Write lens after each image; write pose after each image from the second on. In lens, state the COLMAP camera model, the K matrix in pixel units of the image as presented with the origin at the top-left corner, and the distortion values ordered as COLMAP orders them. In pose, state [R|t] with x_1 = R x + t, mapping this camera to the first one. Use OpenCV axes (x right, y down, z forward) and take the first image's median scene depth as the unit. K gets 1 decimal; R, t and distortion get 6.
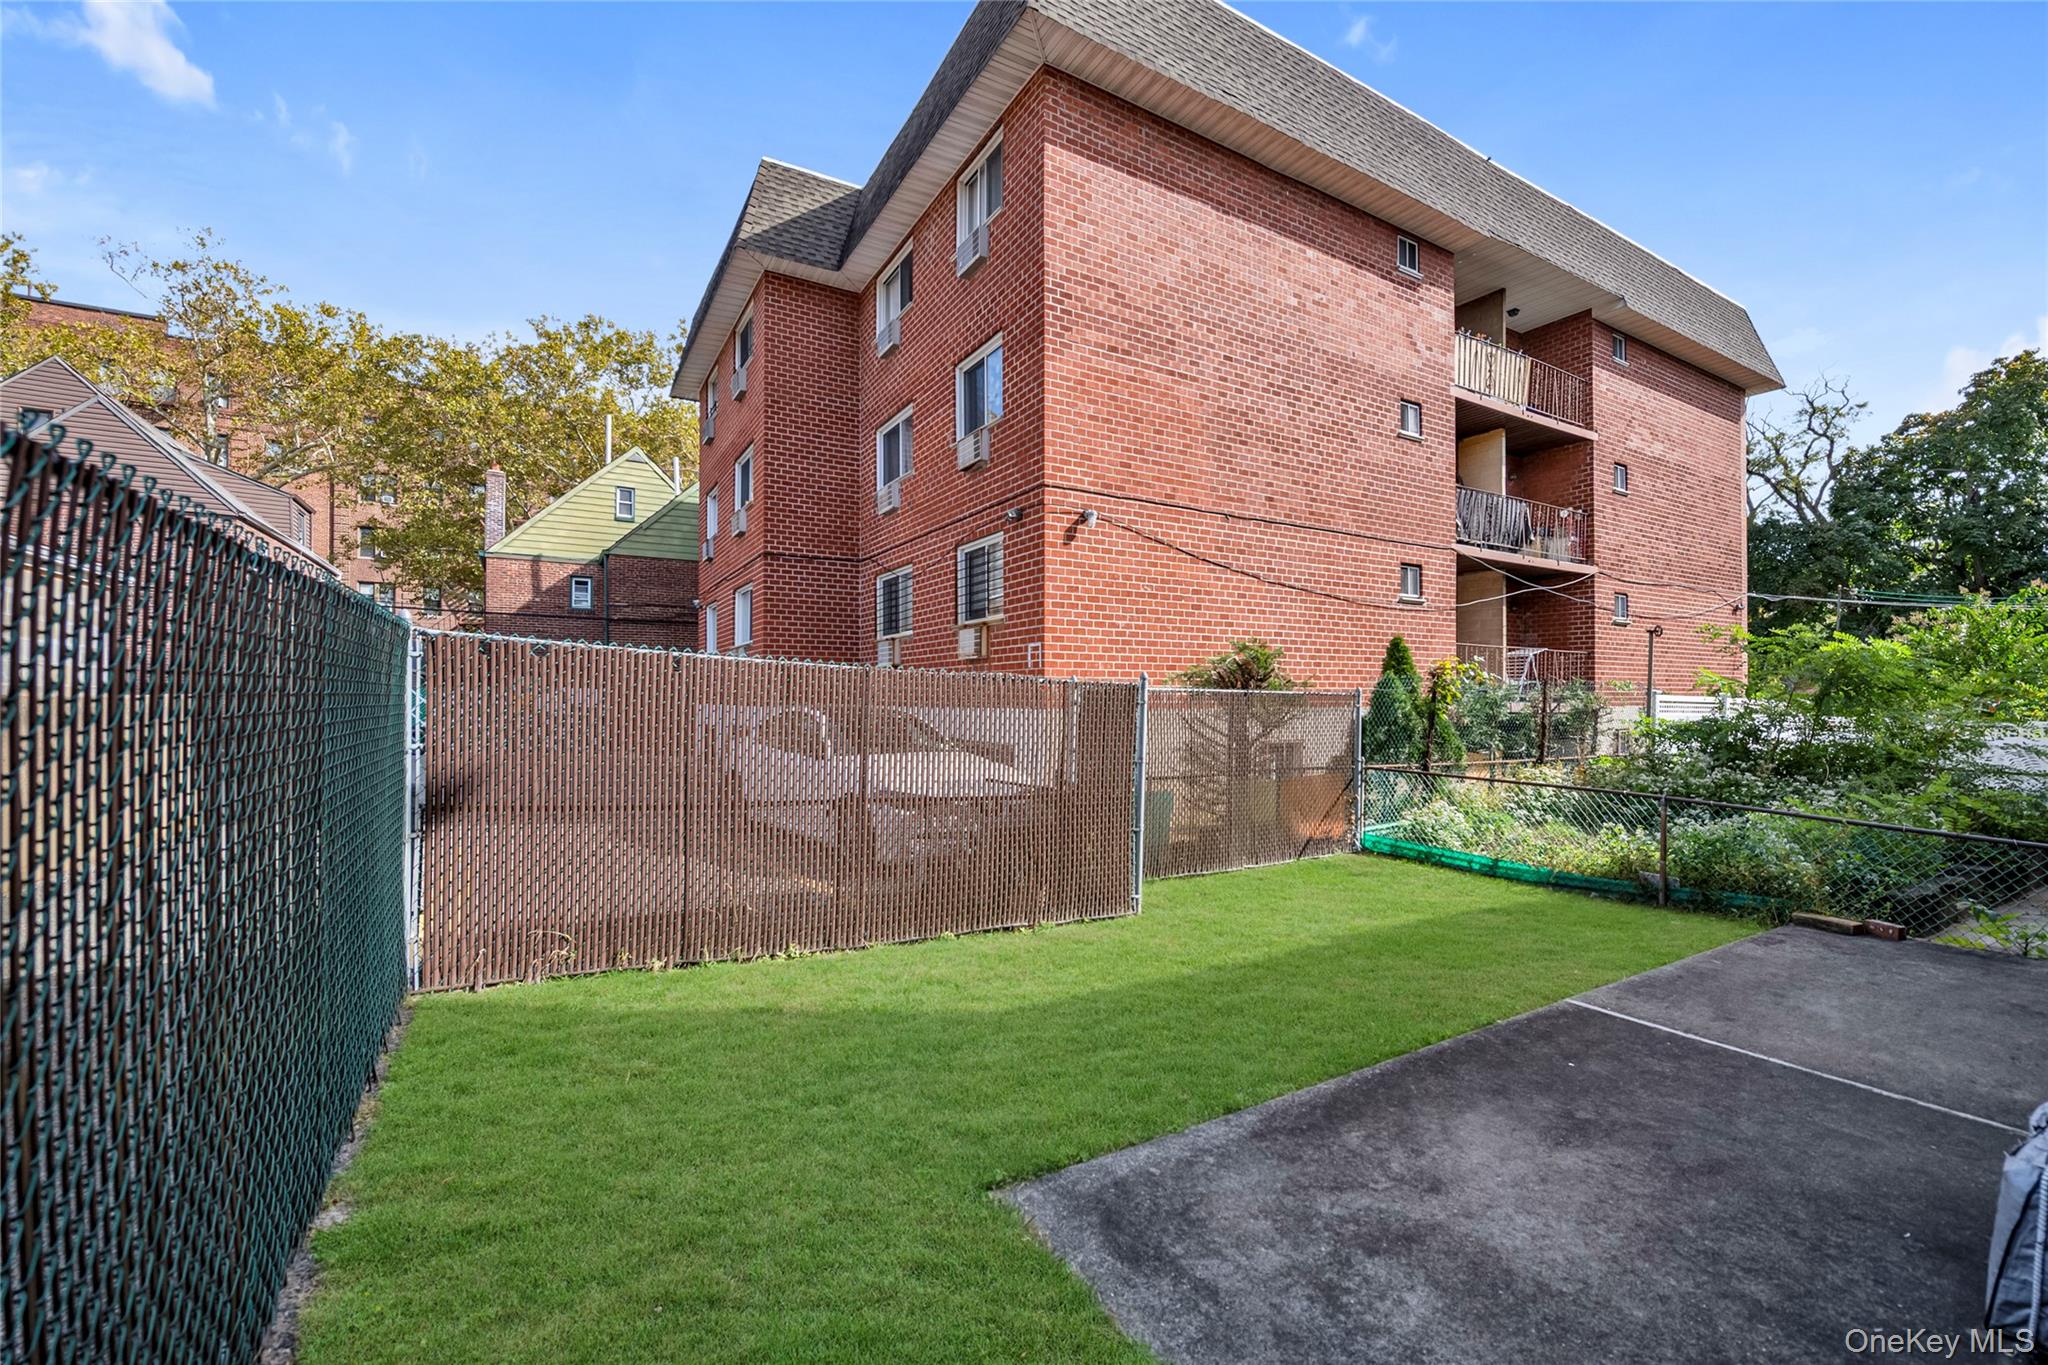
lens RADIAL K [[842.7, 0, 1023.6], [0, 842.7, 695.7], [0, 0, 1]] dist [-0.021775, -0.000491]
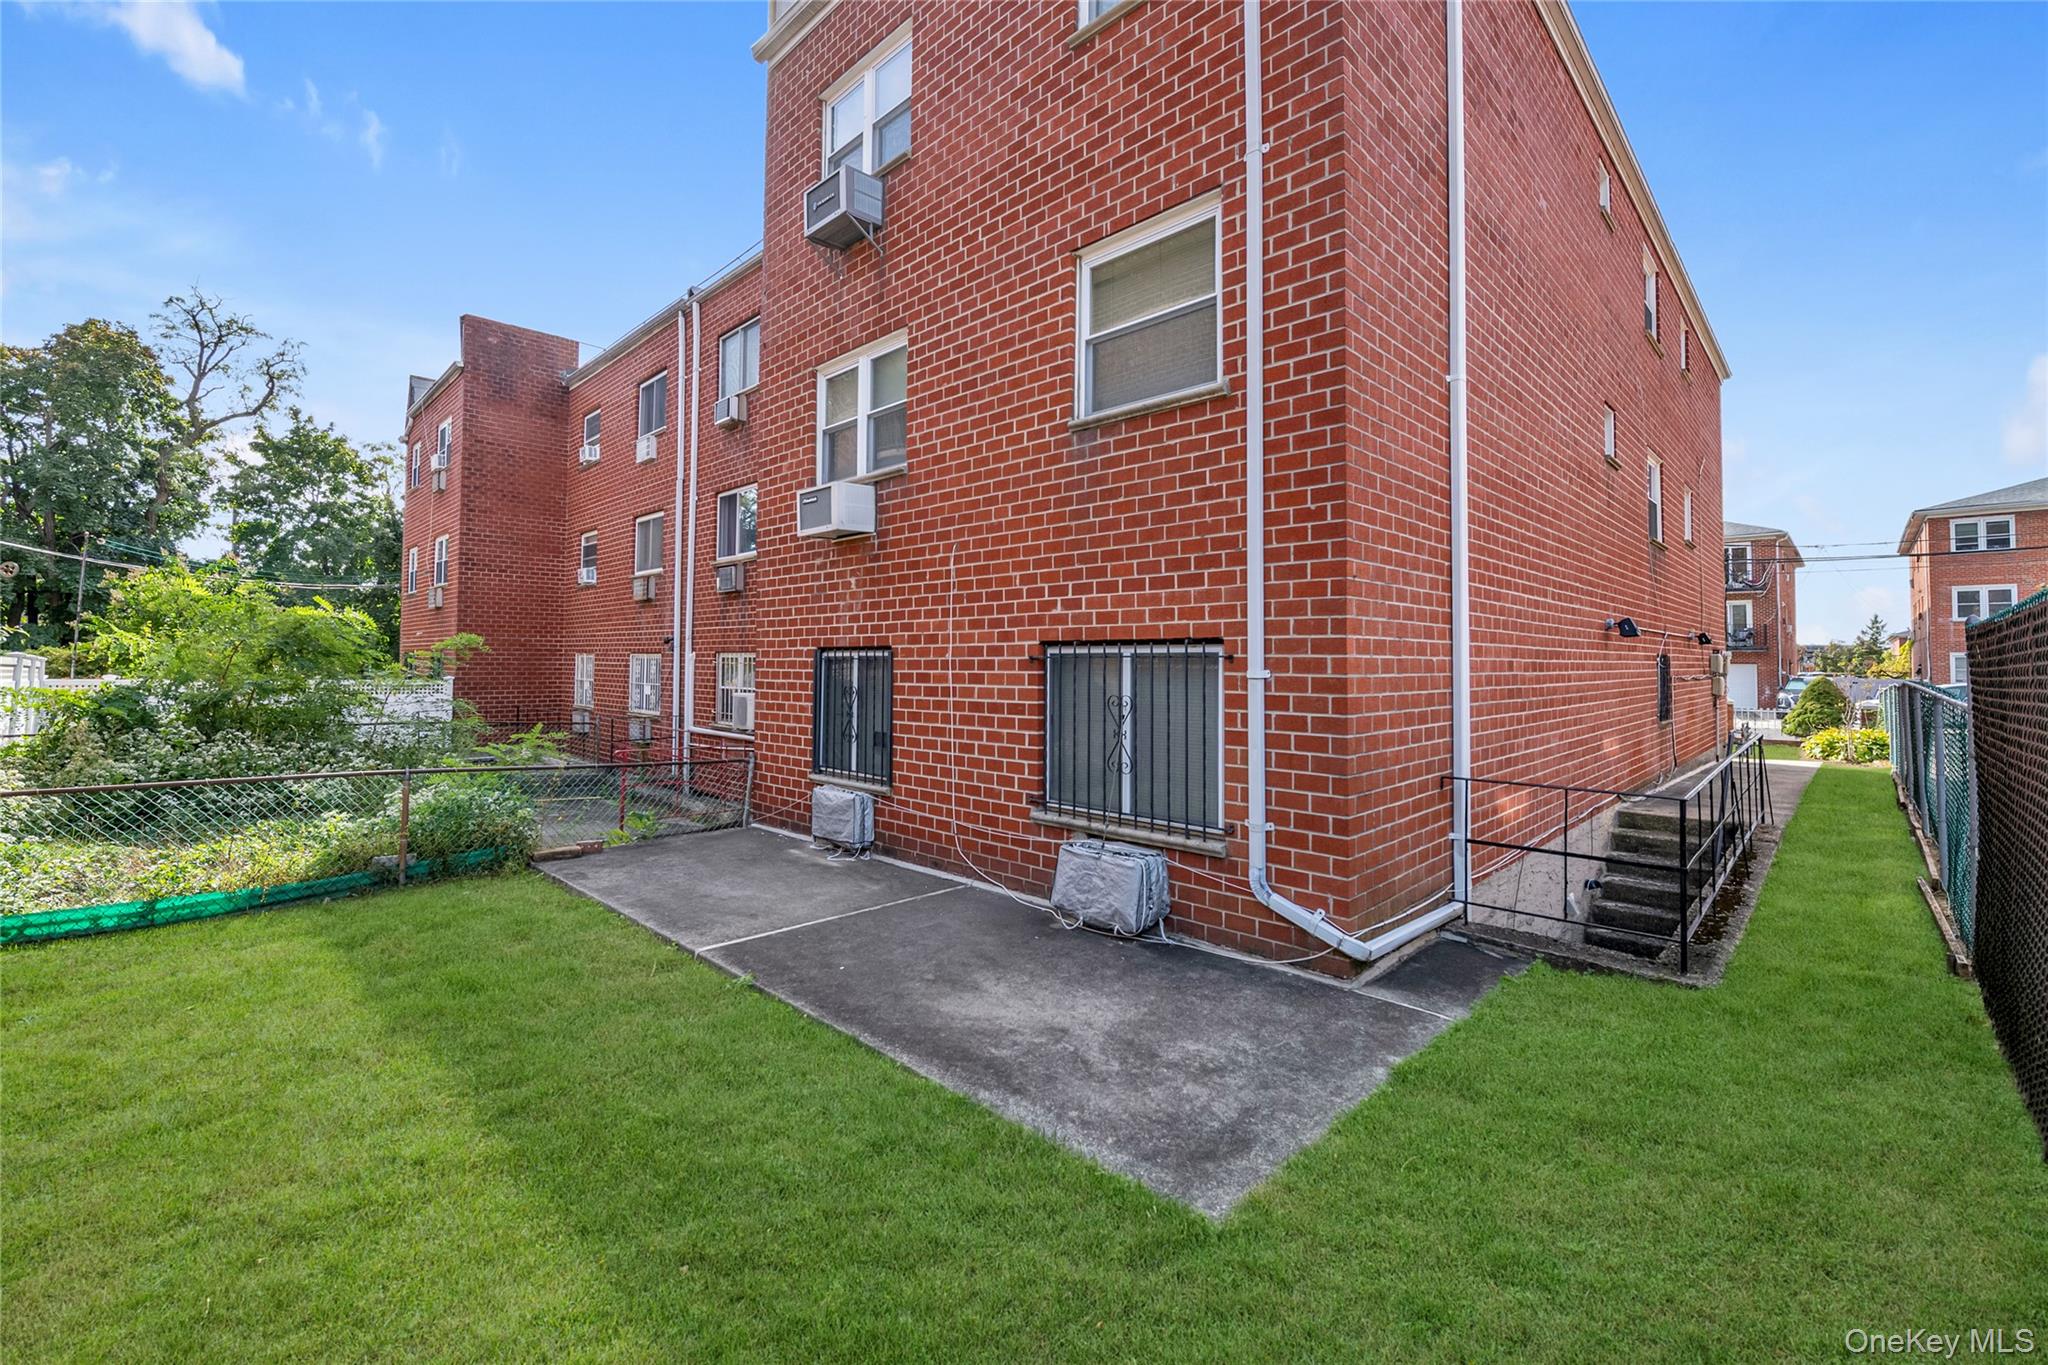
lens RADIAL K [[842.7, 0, 1024.0], [0, 842.7, 674.8], [0, 0, 1]] dist [-0.021775, -0.000491]
pose [[-0.259291, -0.019757, 0.965597, -0.791716], [-0.007114, 0.999803, 0.018547, -0.030280], [-0.965773, -0.002061, -0.259380, 1.342280]]
